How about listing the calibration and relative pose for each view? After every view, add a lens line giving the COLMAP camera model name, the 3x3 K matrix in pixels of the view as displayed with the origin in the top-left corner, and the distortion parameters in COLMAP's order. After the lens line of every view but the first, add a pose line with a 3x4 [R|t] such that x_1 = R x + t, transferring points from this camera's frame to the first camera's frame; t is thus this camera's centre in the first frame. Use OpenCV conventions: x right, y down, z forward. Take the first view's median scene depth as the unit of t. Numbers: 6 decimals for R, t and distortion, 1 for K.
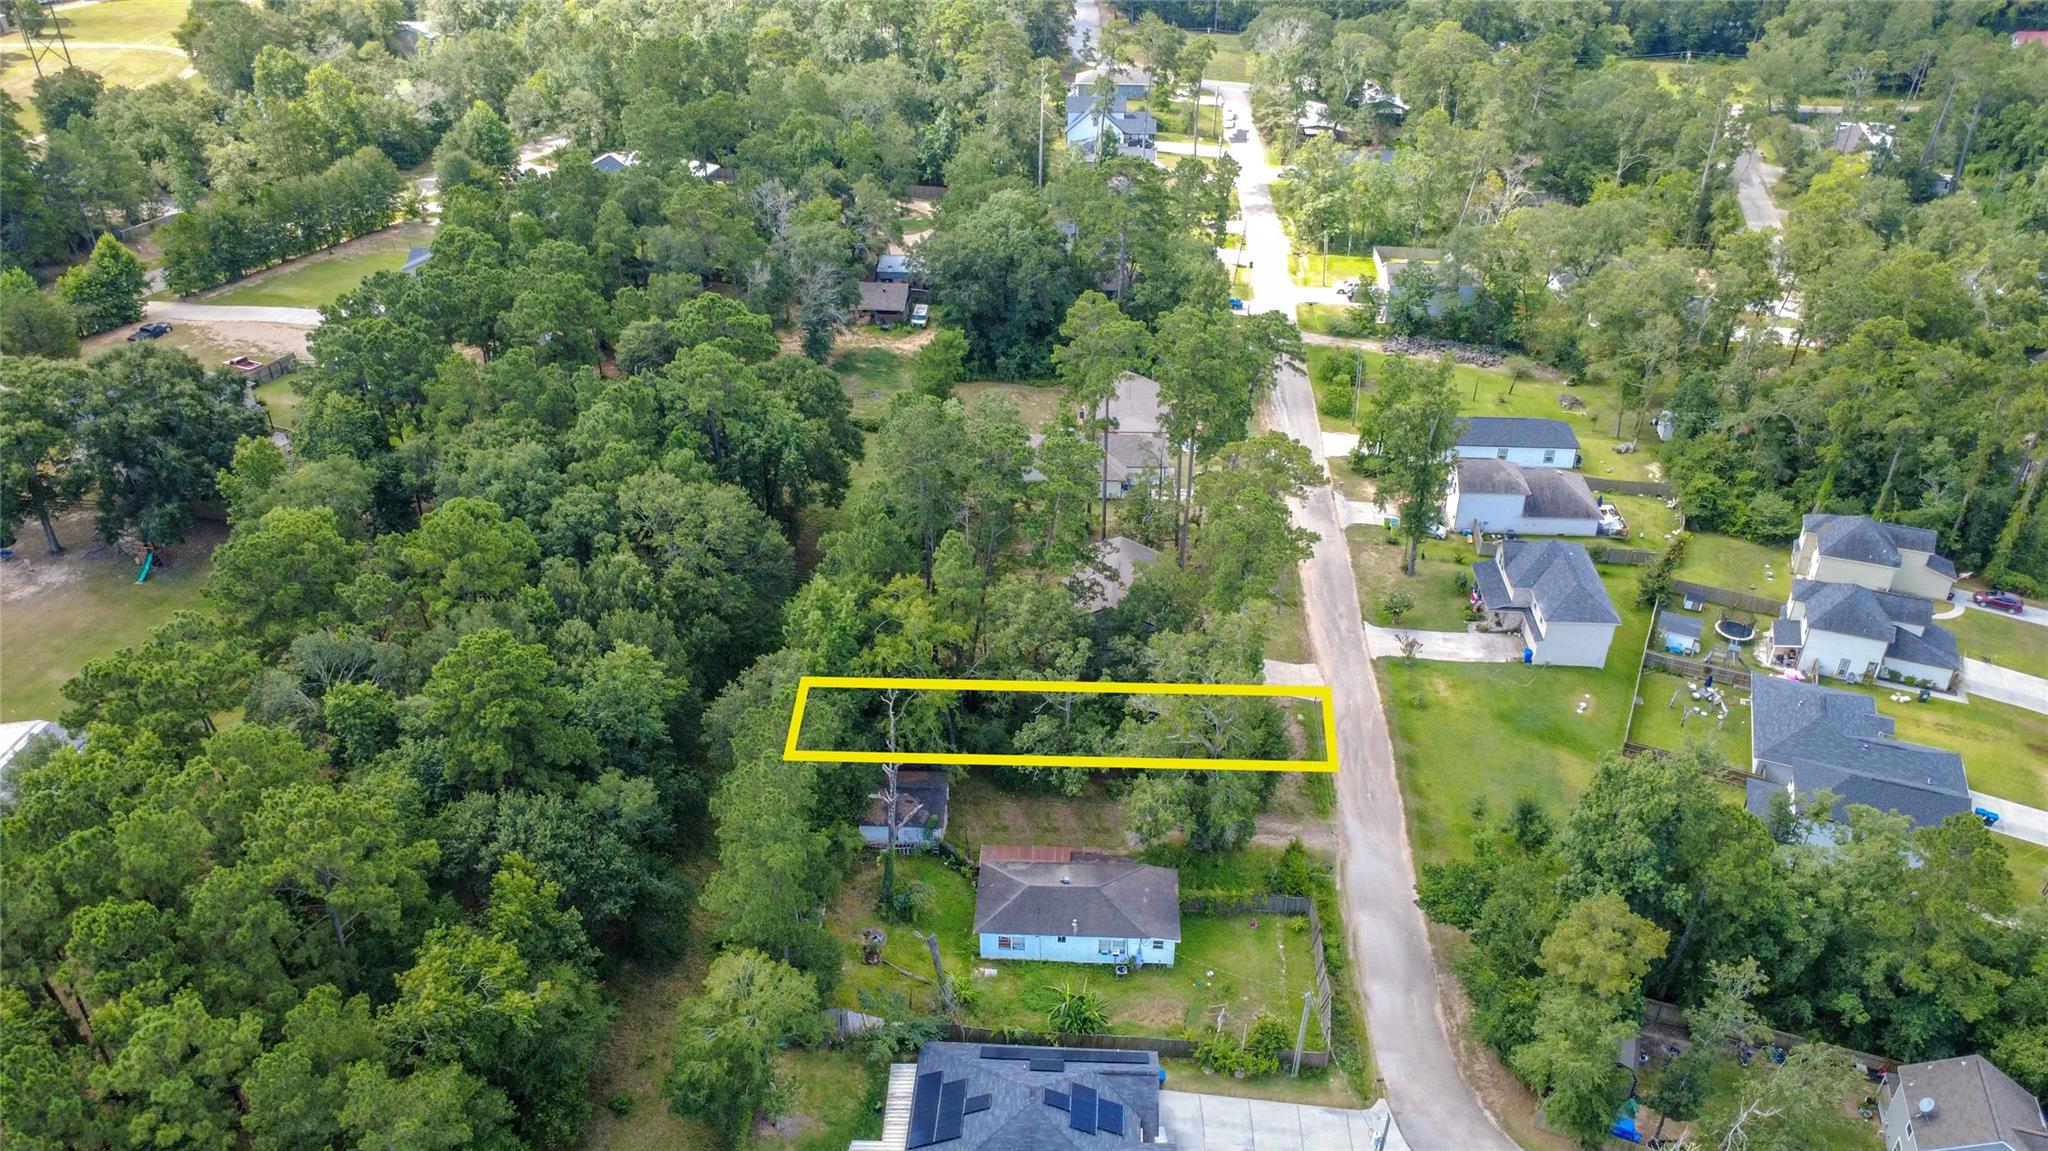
lens RADIAL K [[1485.6, 0, 1024.7], [0, 1485.6, 581.1], [0, 0, 1]] dist [0.000614, 0.002890]
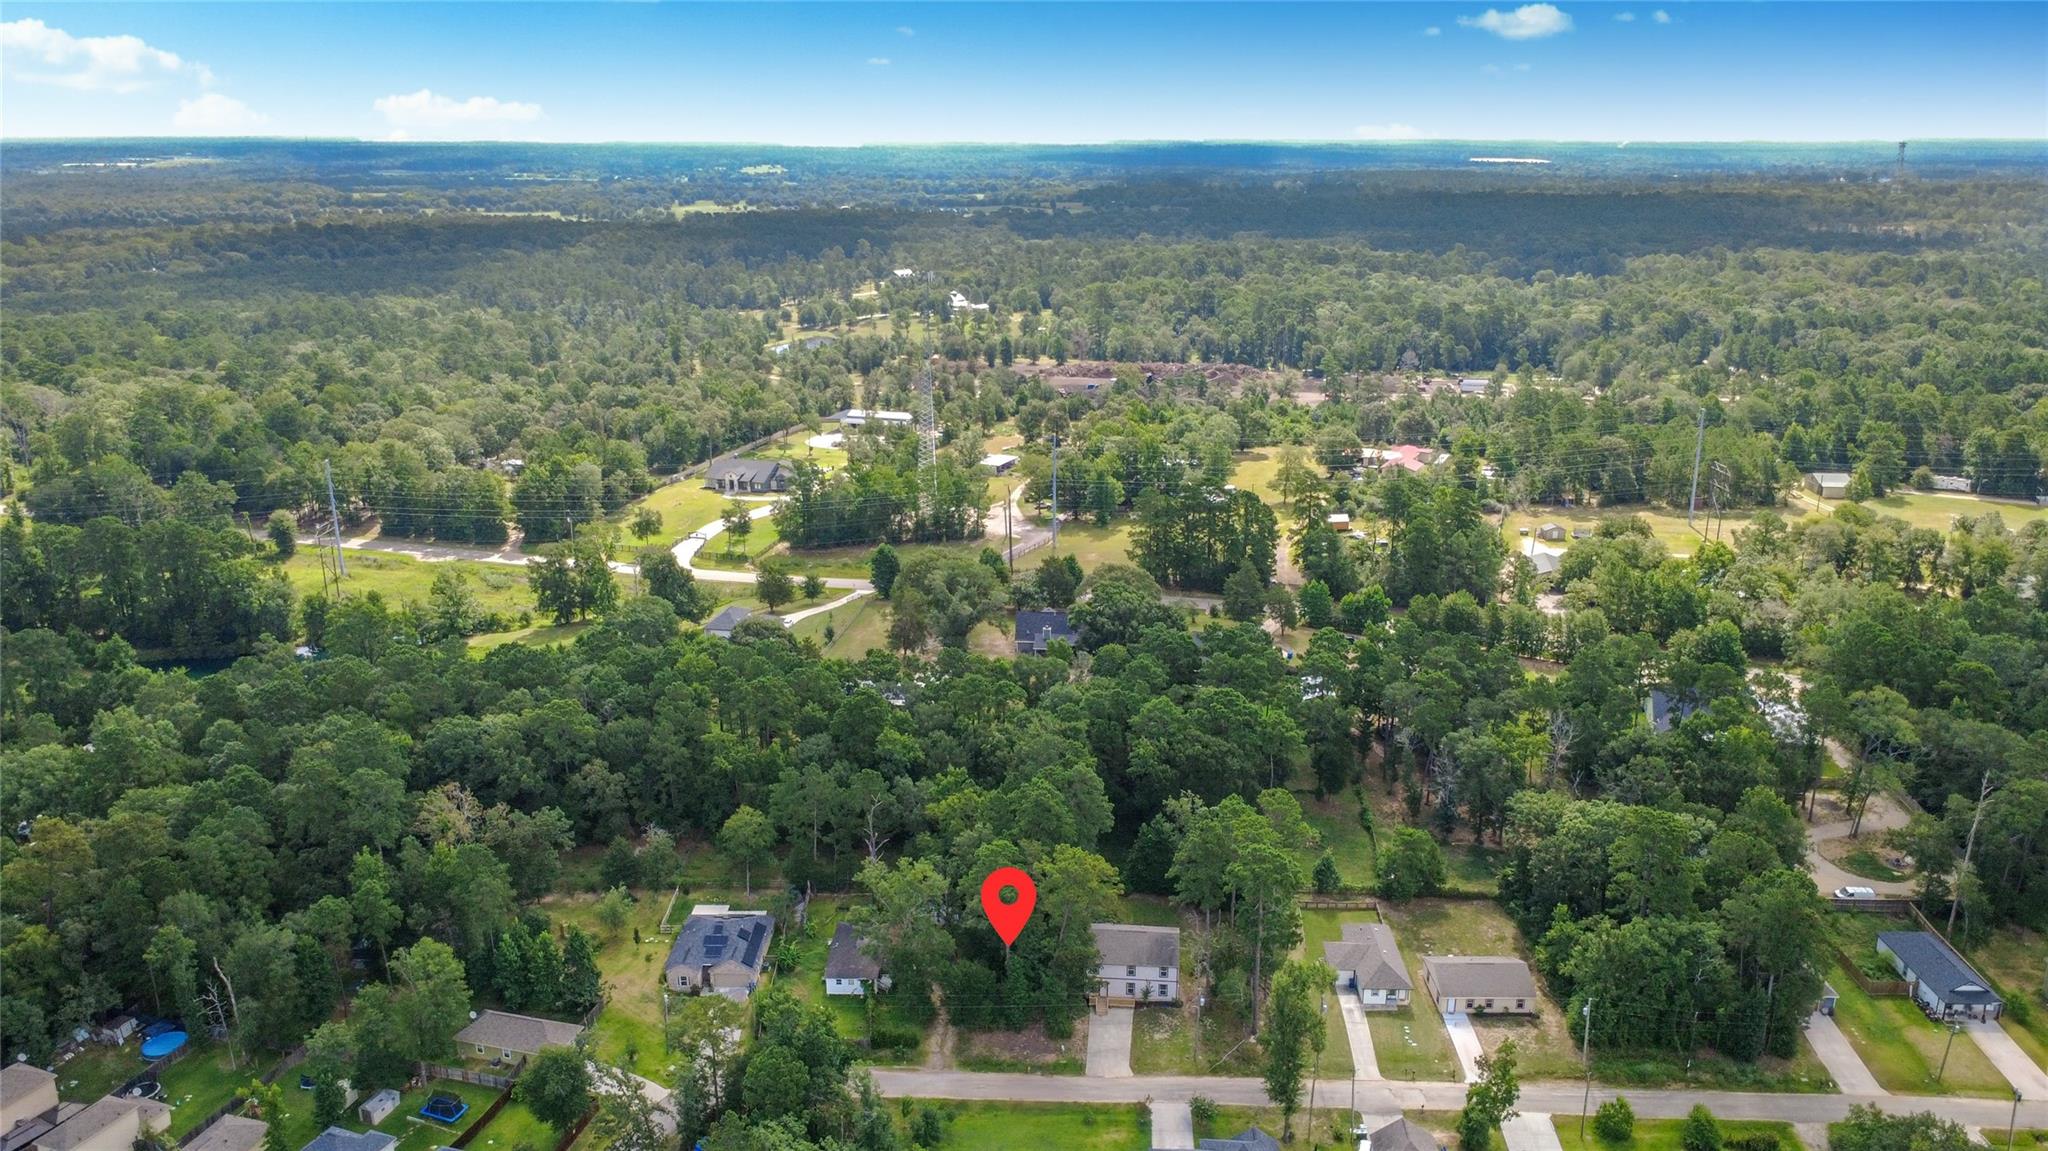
lens RADIAL K [[1528.2, 0, 1023.8], [0, 1528.2, 586.3], [0, 0, 1]] dist [0.001600, 0.002314]
pose [[0.027056, 0.295631, -0.954919, 1.357907], [-0.528738, 0.814935, 0.237313, -0.567975], [0.848354, 0.498481, 0.178361, 0.457929]]
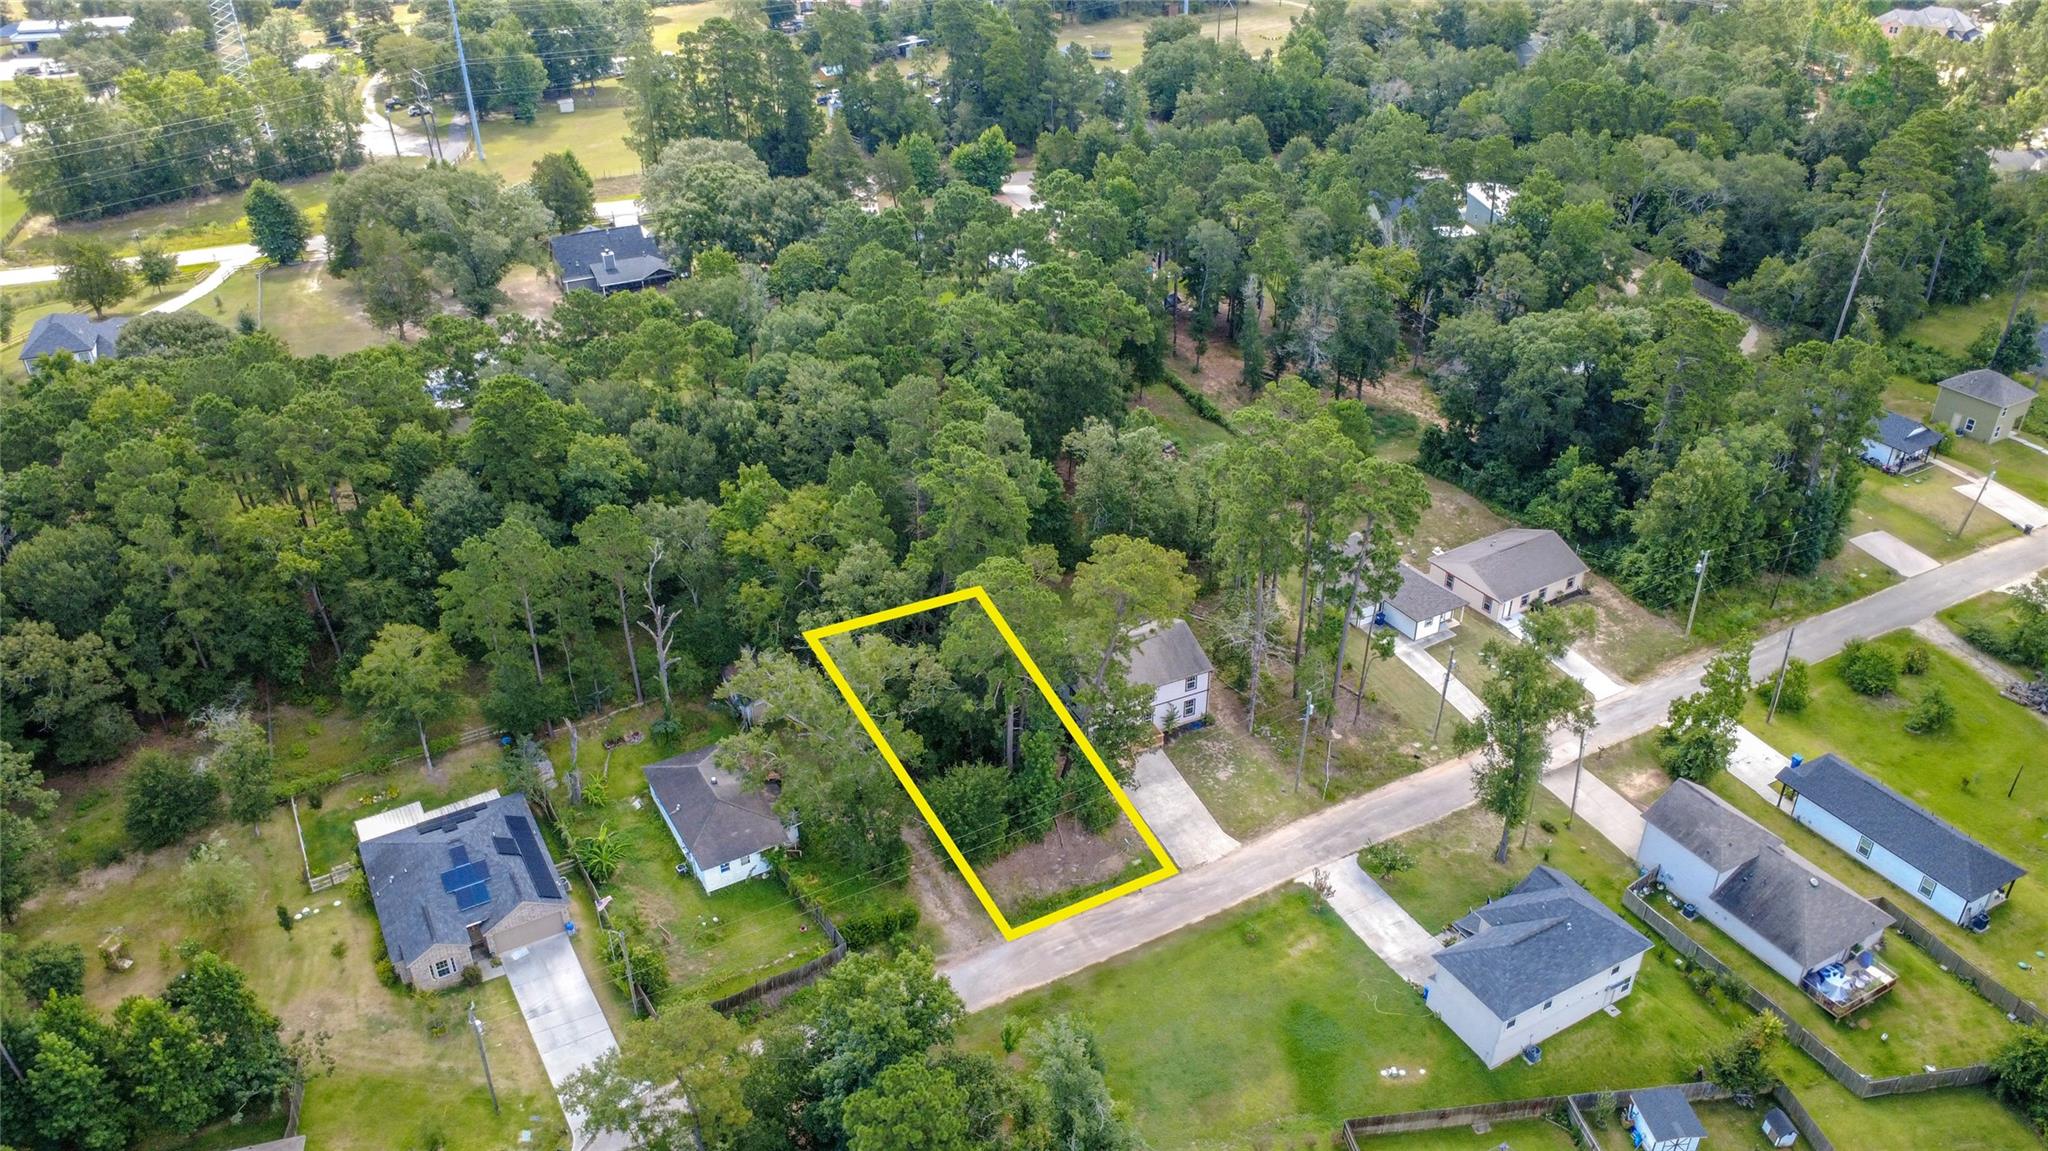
lens RADIAL K [[1490.2, 0, 1025.6], [0, 1490.2, 577.8], [0, 0, 1]] dist [0.001312, -0.000110]
pose [[0.541989, 0.429688, -0.722230, 0.689046], [-0.440114, 0.877253, 0.191639, -0.192701], [0.715924, 0.213997, 0.664574, 0.295107]]
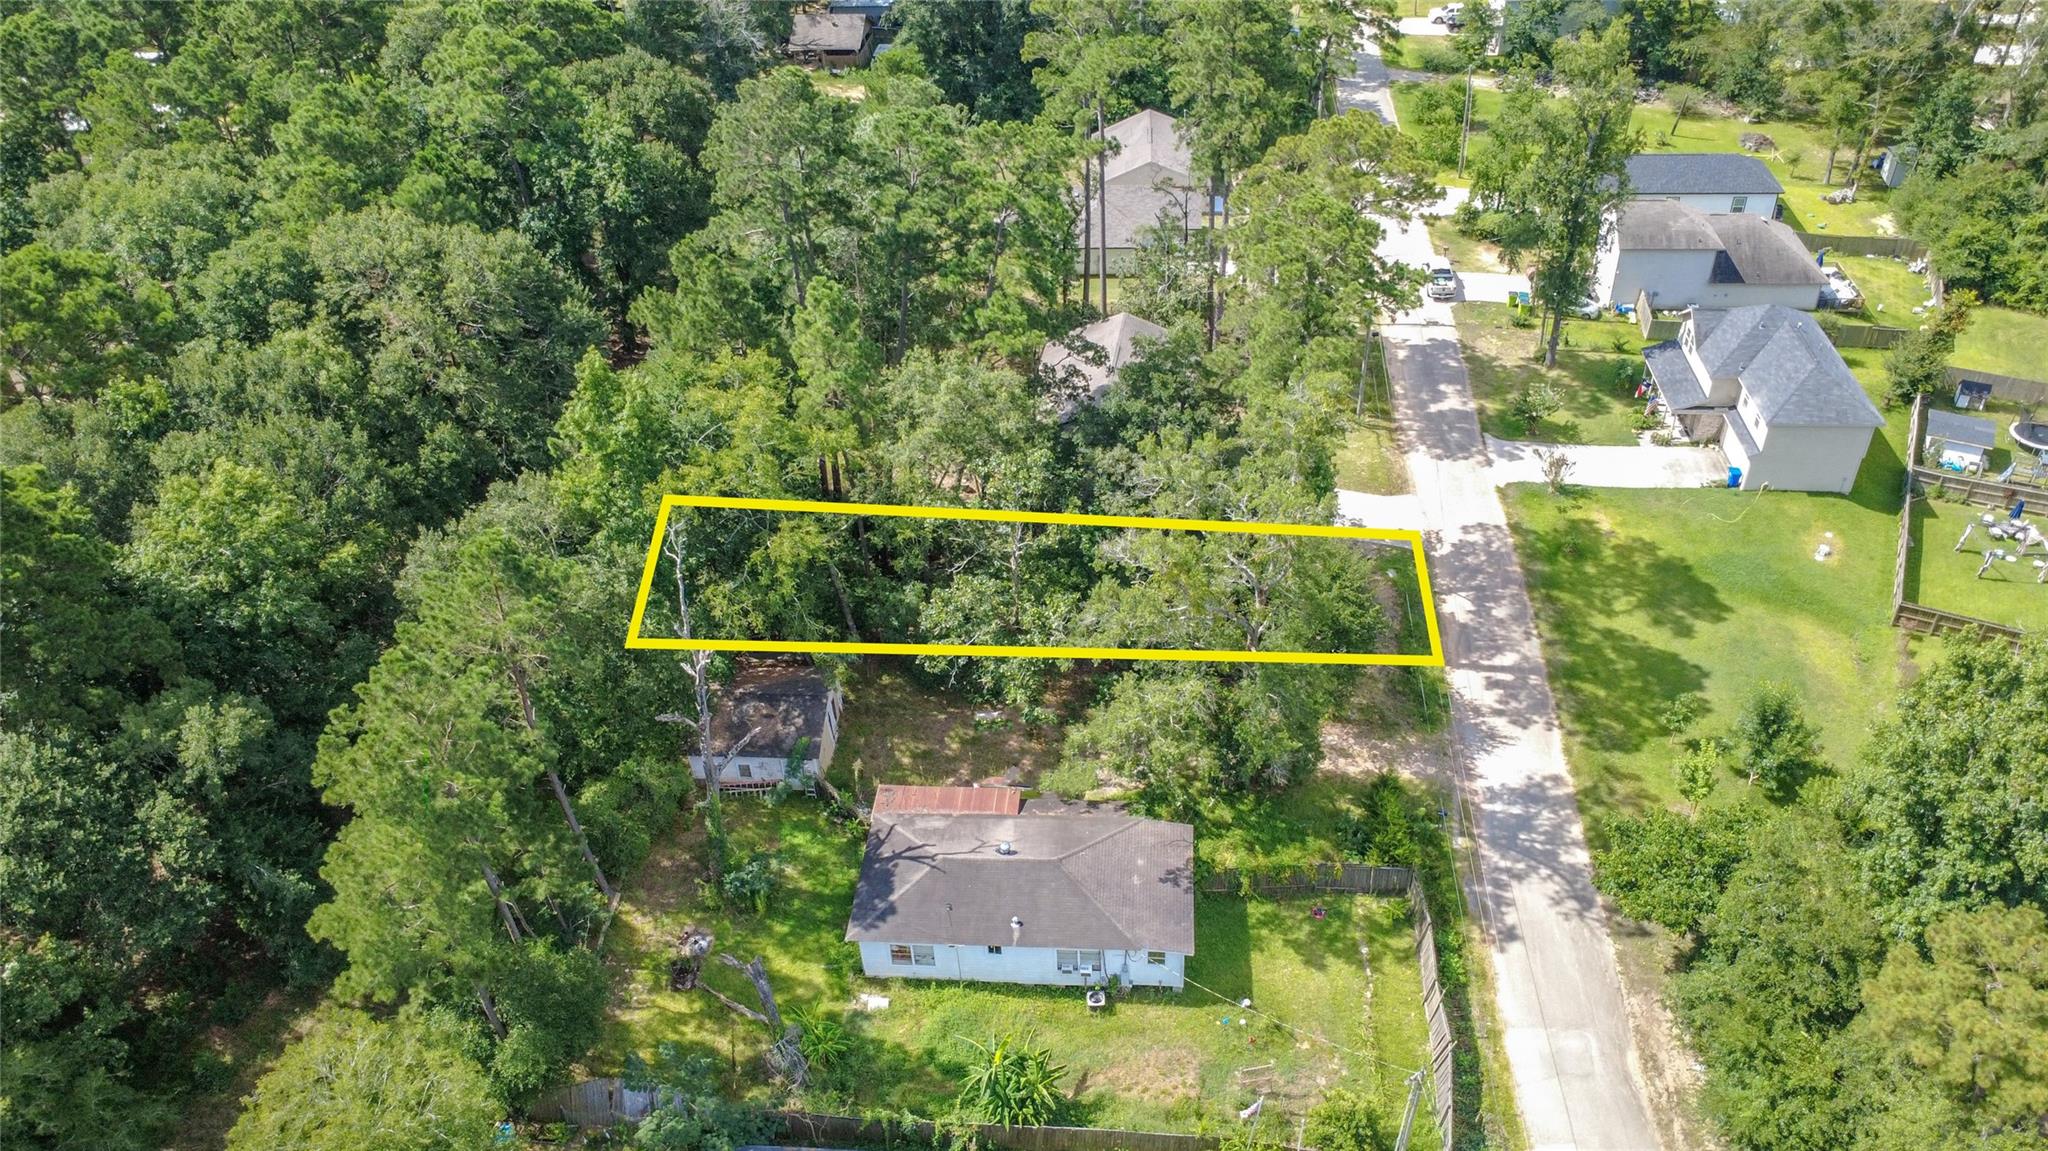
lens RADIAL K [[1495.0, 0, 1025.5], [0, 1495.0, 579.0], [0, 0, 1]] dist [0.001871, -0.002038]
pose [[0.998778, -0.014902, -0.047116, 0.050694], [0.019095, 0.995774, 0.089831, 0.029326], [0.045578, -0.090621, 0.994842, 0.310528]]
